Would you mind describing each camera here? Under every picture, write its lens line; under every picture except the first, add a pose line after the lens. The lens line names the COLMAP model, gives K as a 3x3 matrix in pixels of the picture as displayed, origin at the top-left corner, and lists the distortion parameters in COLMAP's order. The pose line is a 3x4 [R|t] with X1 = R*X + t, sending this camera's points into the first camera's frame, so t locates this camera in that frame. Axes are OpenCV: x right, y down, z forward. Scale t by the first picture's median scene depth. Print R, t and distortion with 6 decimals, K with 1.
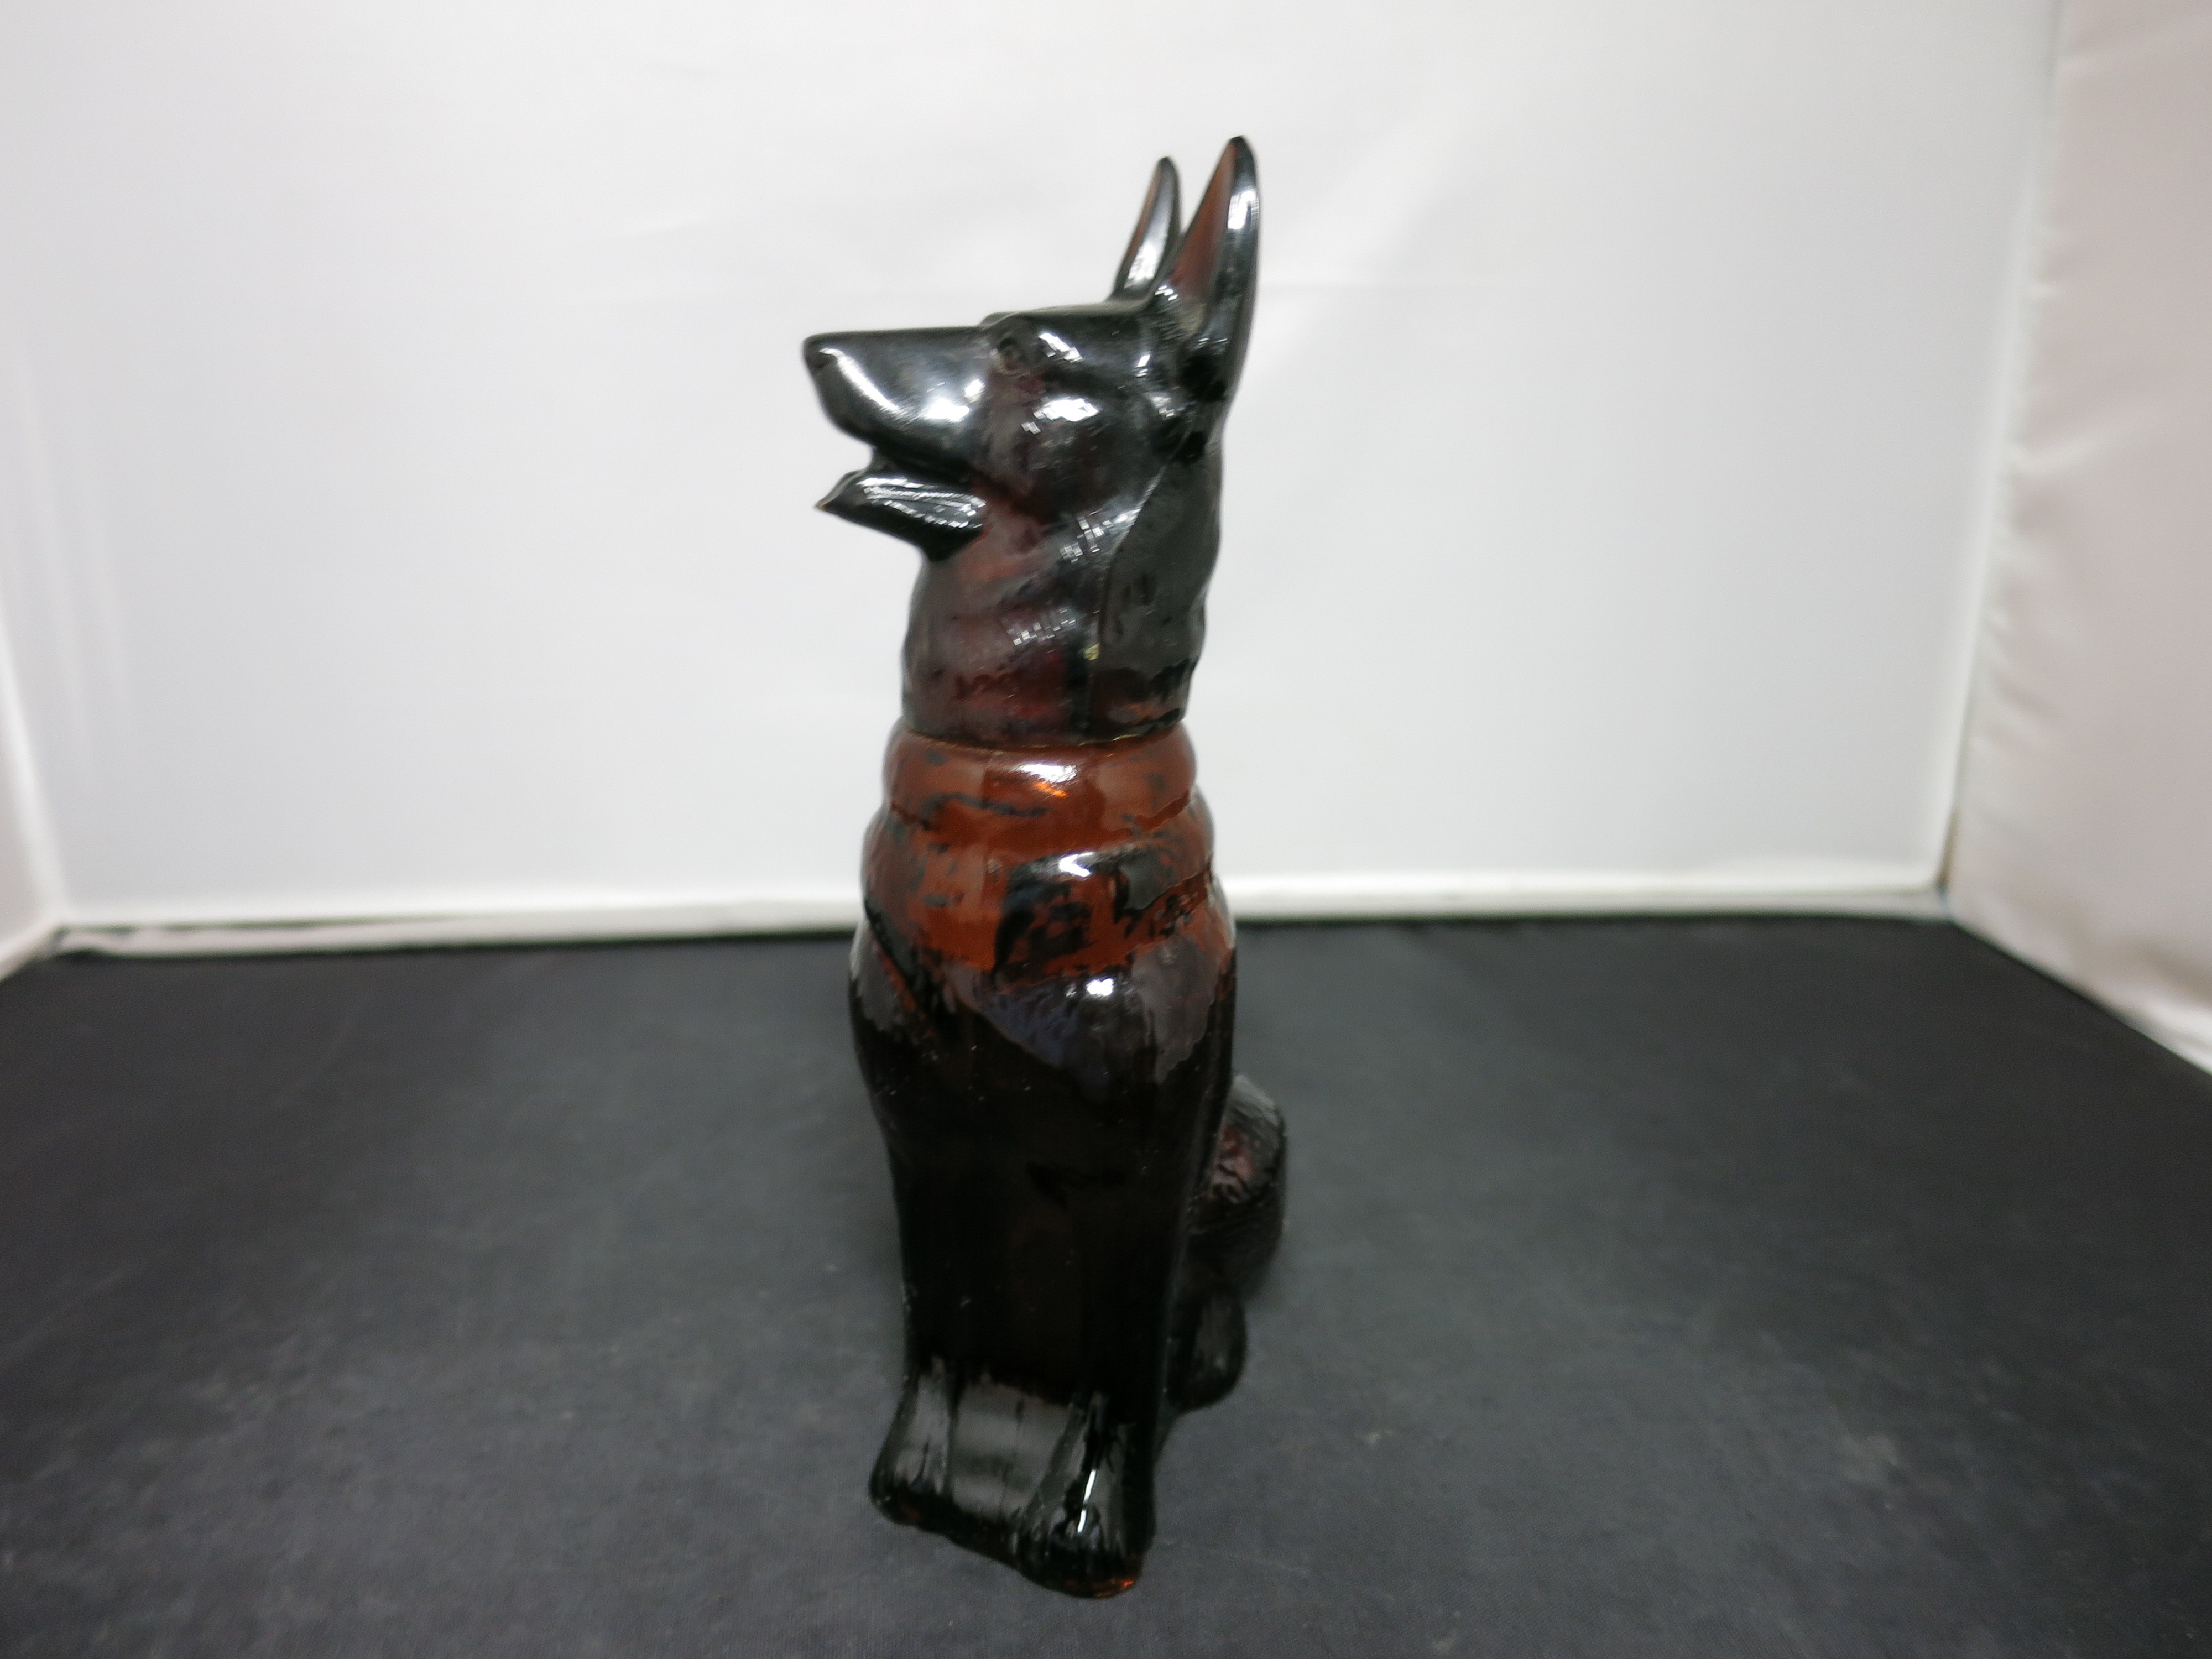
lens RADIAL K [[1578.7, 0, 1106.0], [0, 1578.7, 829.5], [0, 0, 1]] dist [-0.061191, 0.023250]
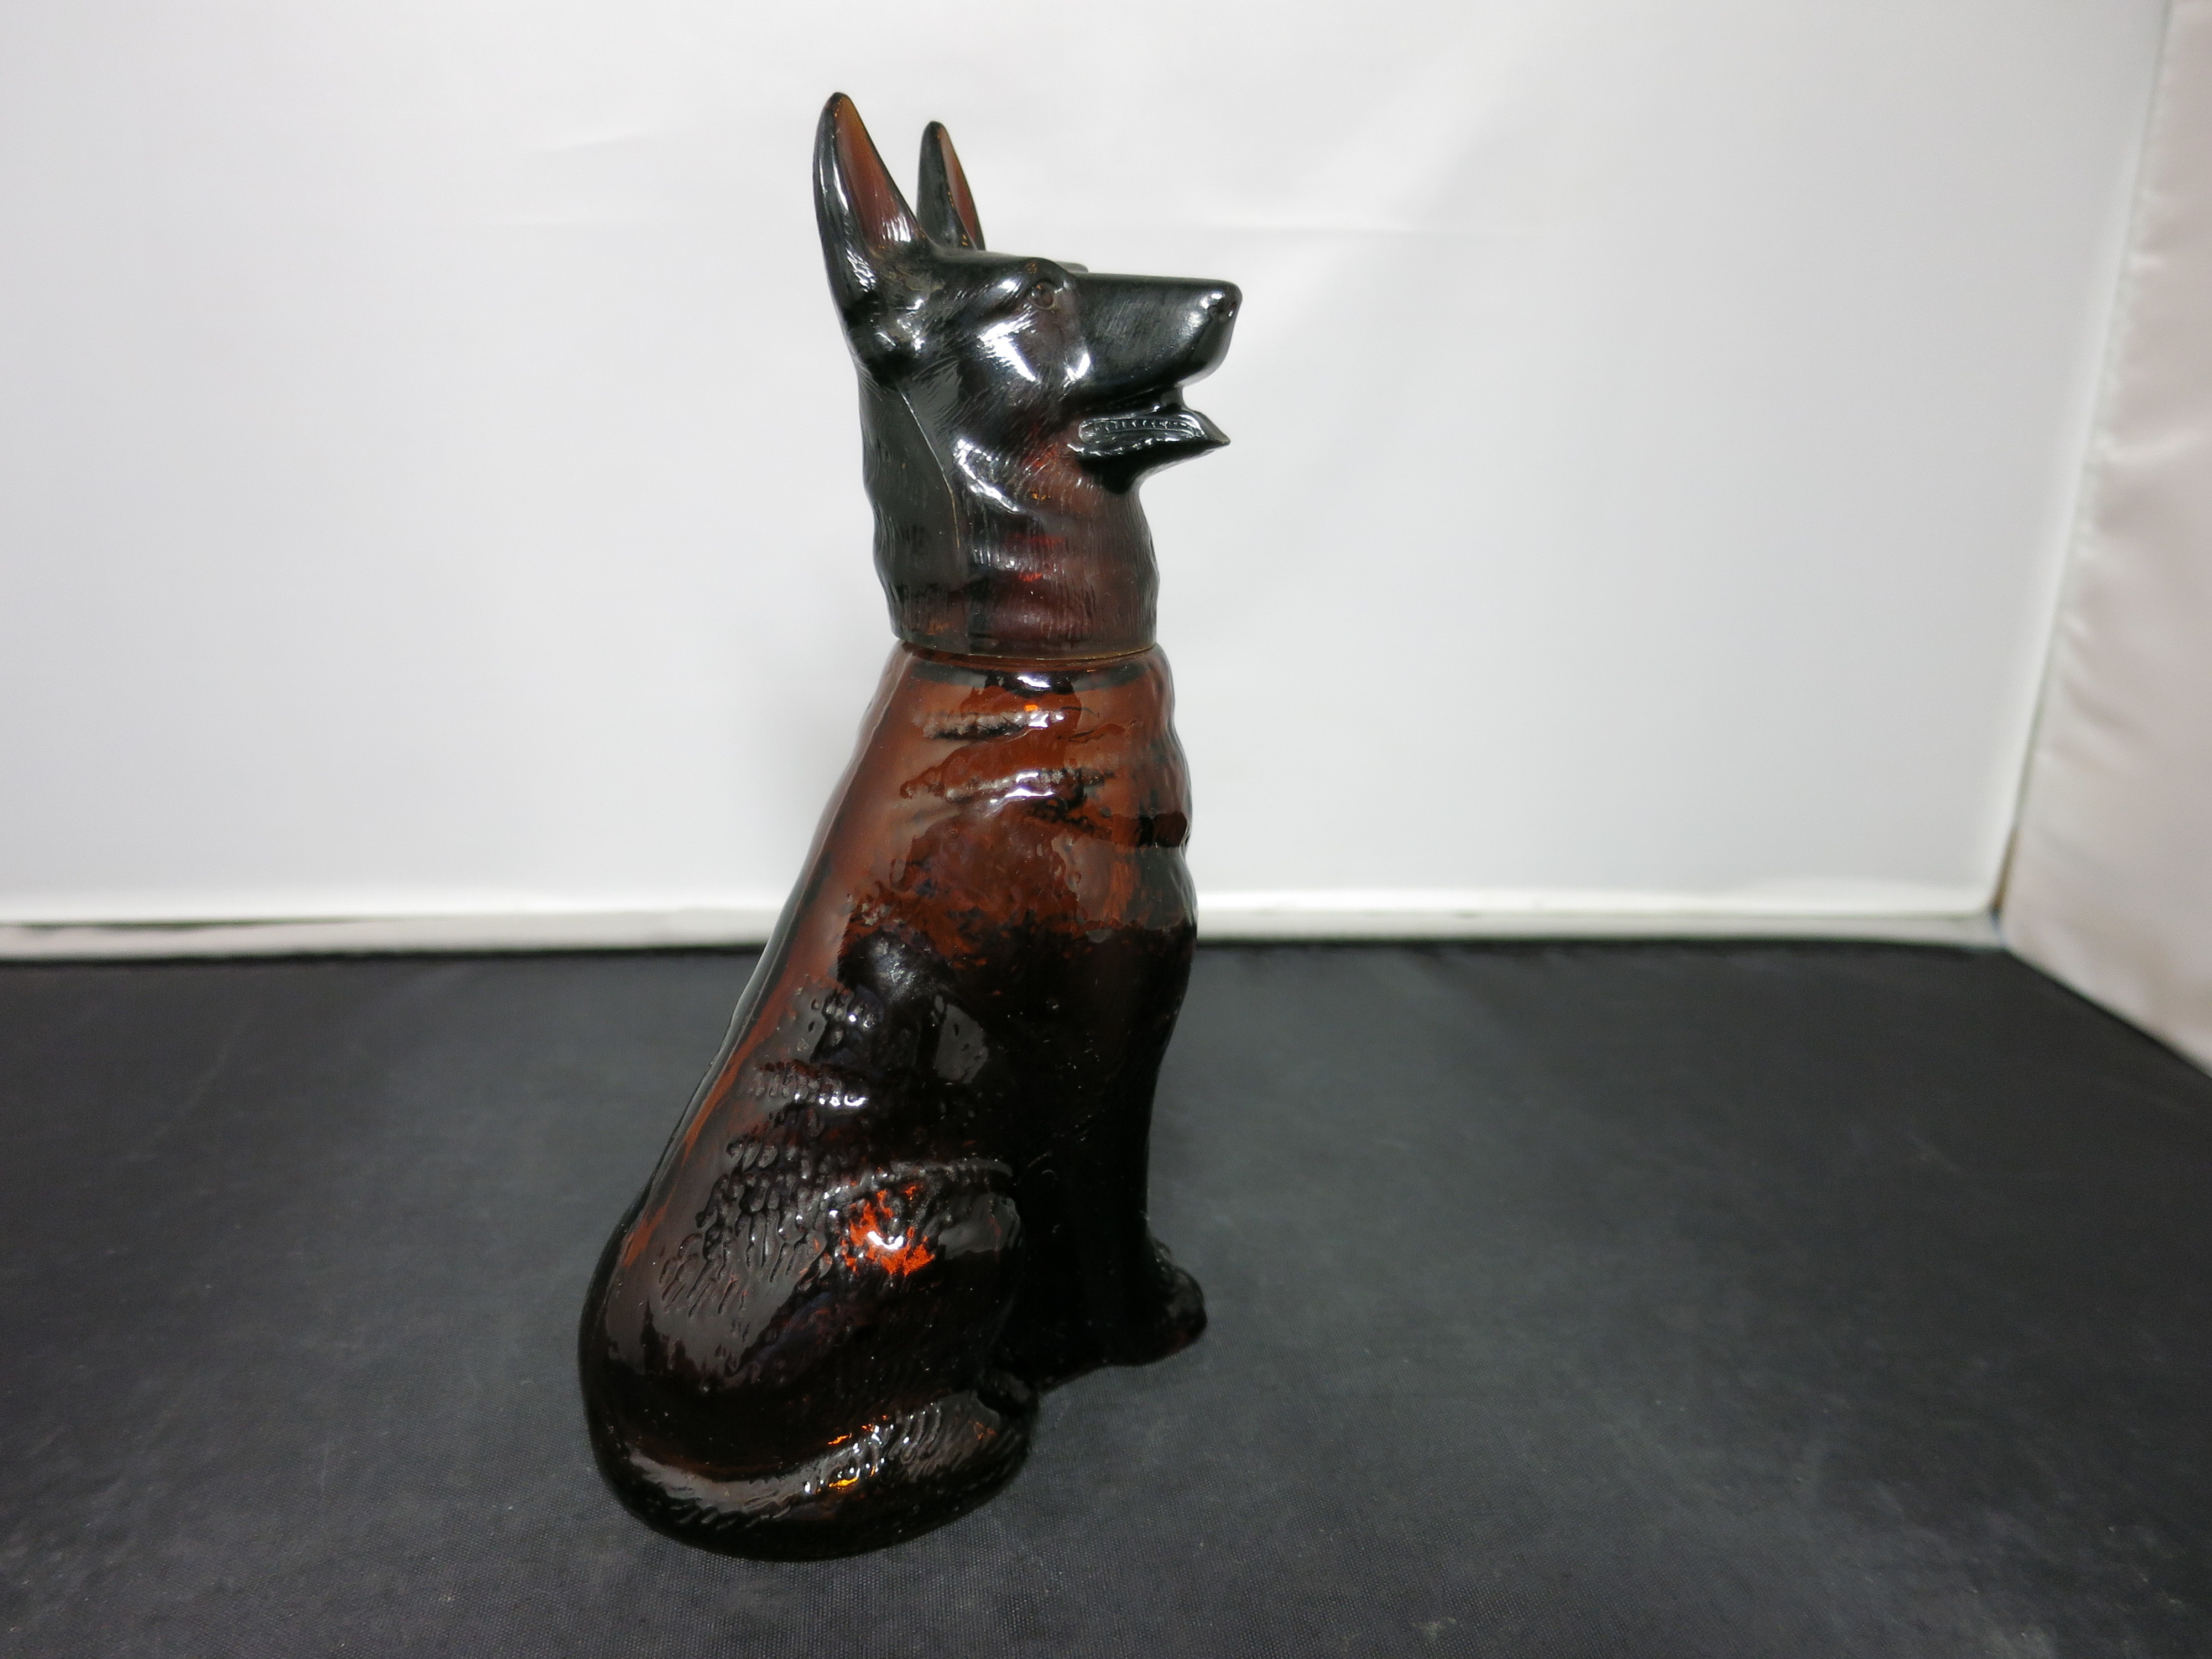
lens RADIAL K [[1578.7, 0, 1106.0], [0, 1578.7, 829.5], [0, 0, 1]] dist [-0.061191, 0.023250]
pose [[0.999335, 0.019541, 0.030772, -0.019469], [-0.020412, 0.999392, 0.028271, -0.030145], [-0.030201, -0.028880, 0.999127, 0.107508]]
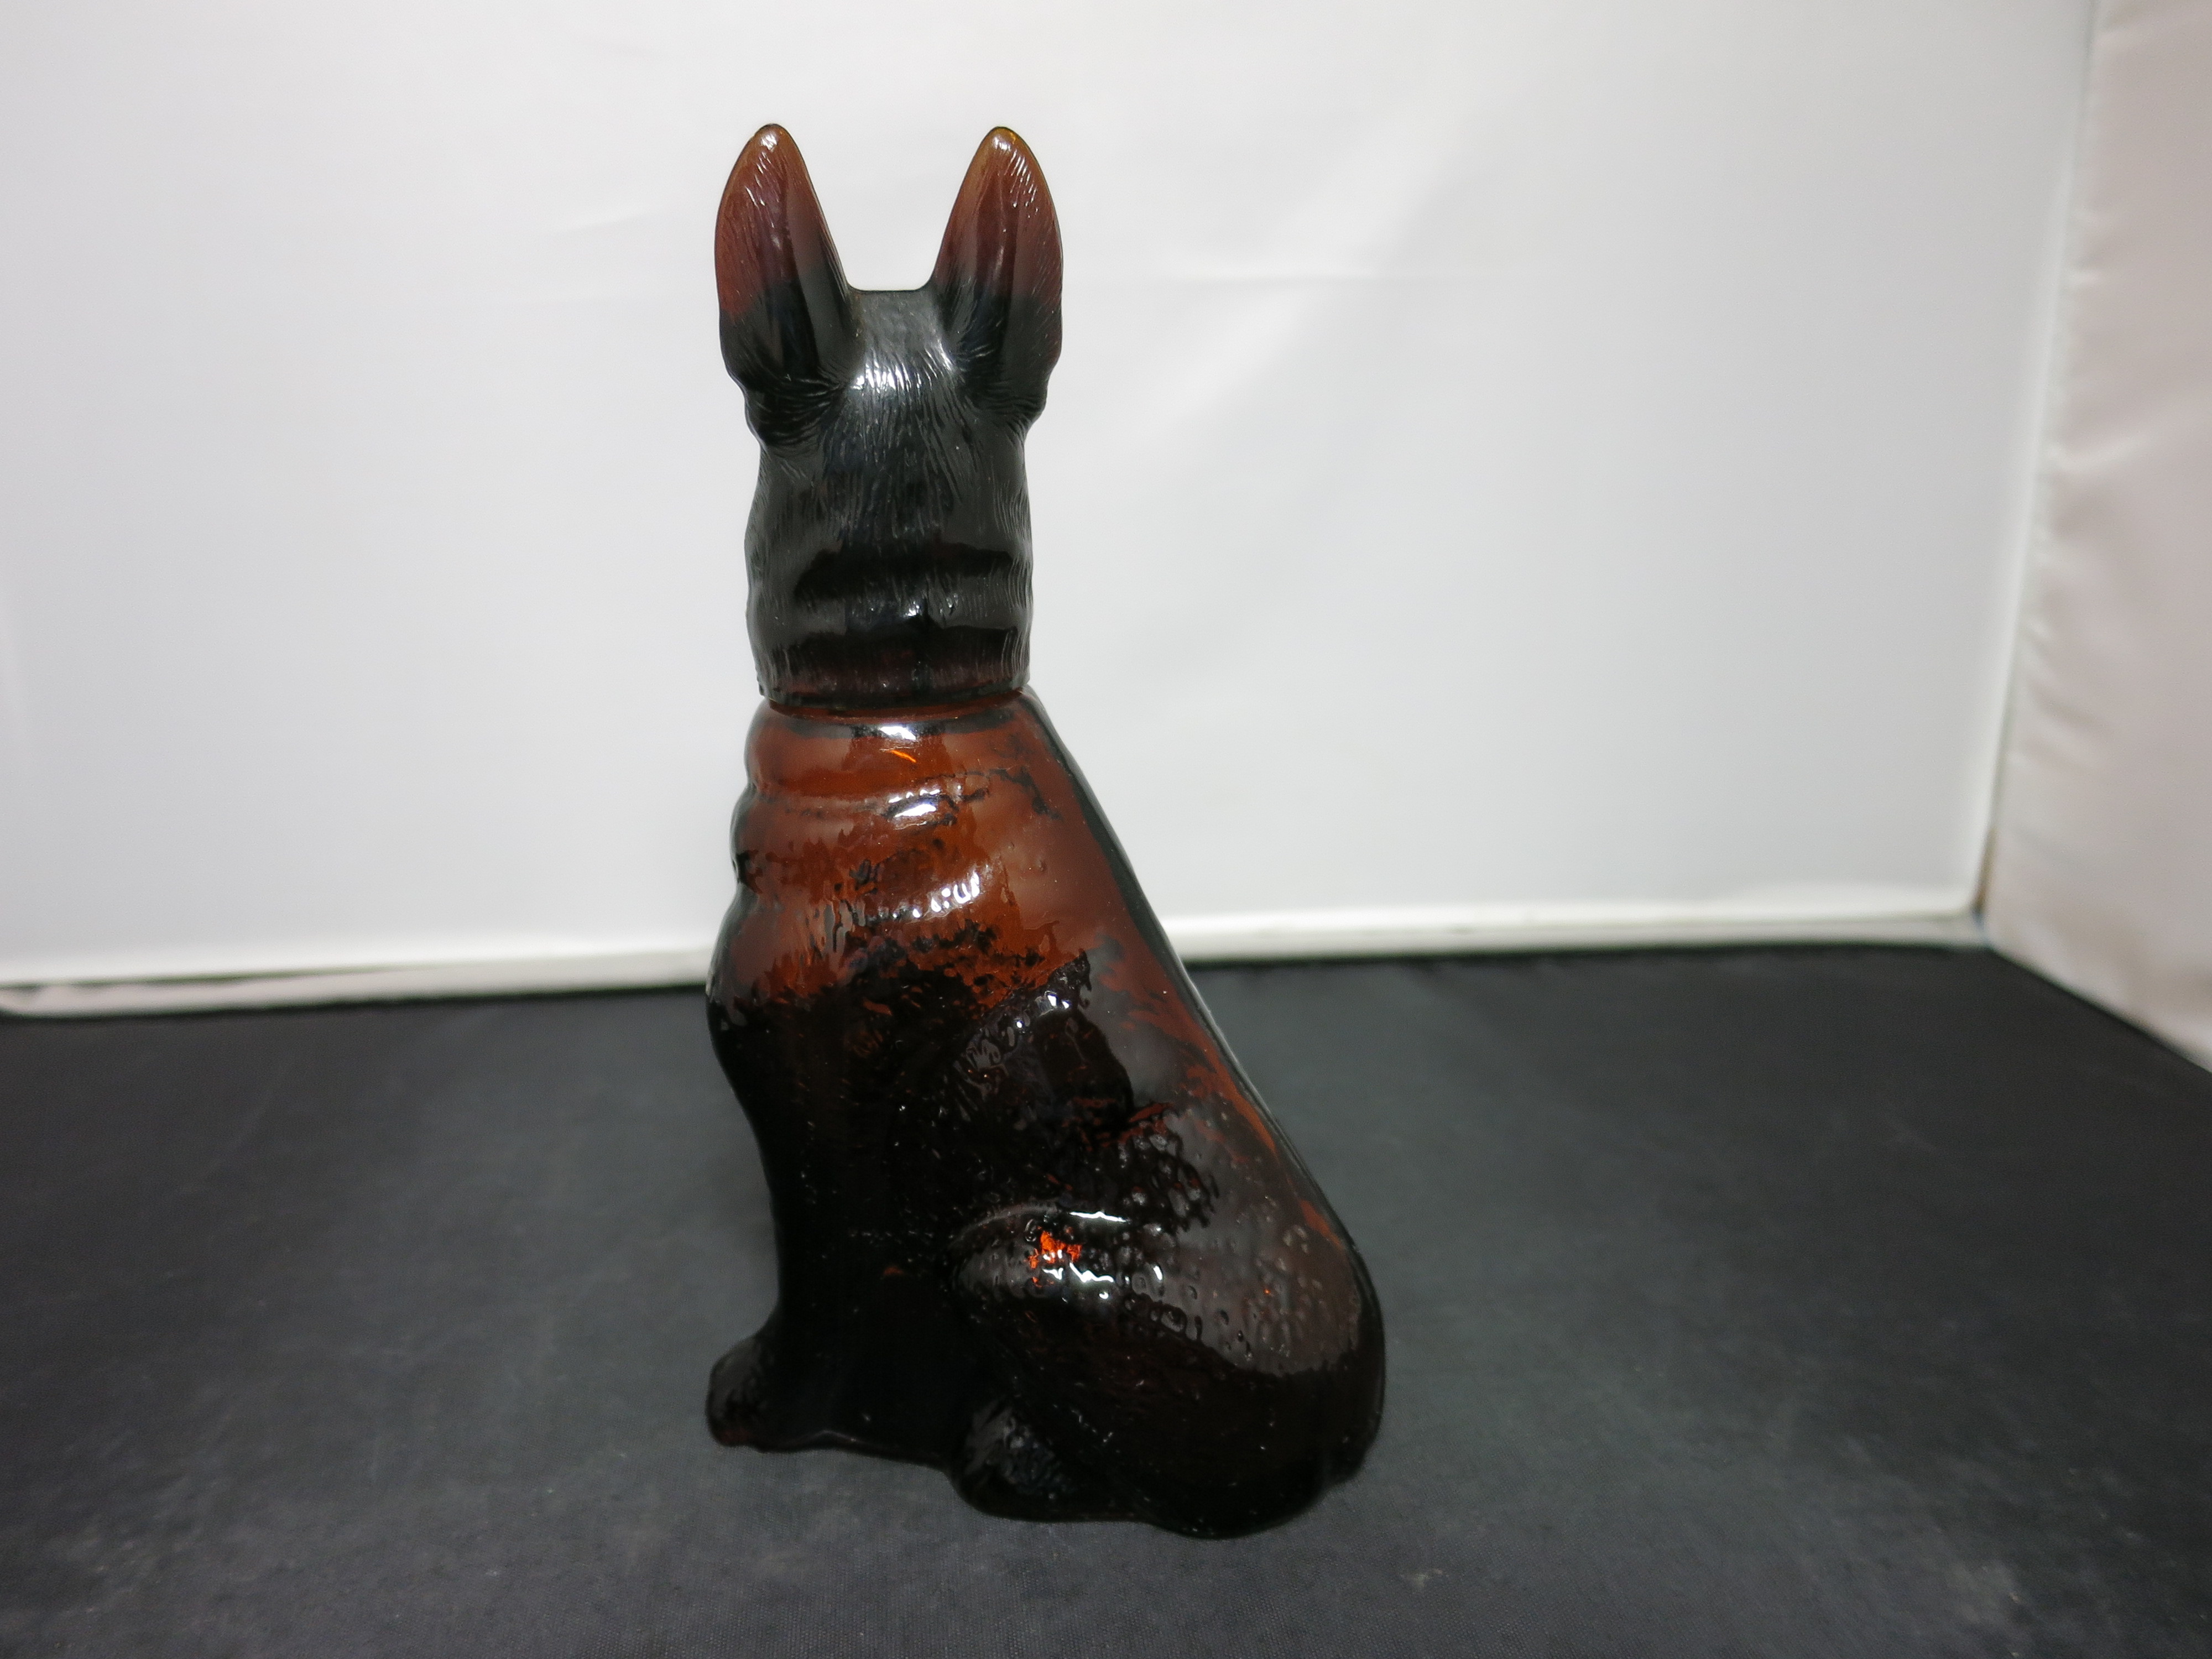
lens RADIAL K [[1578.7, 0, 1106.0], [0, 1578.7, 829.5], [0, 0, 1]] dist [-0.061191, 0.023250]
pose [[0.999768, -0.013348, 0.016878, -0.007747], [0.013468, 0.999885, -0.007019, -0.014753], [-0.016783, 0.007245, 0.999833, 0.071217]]
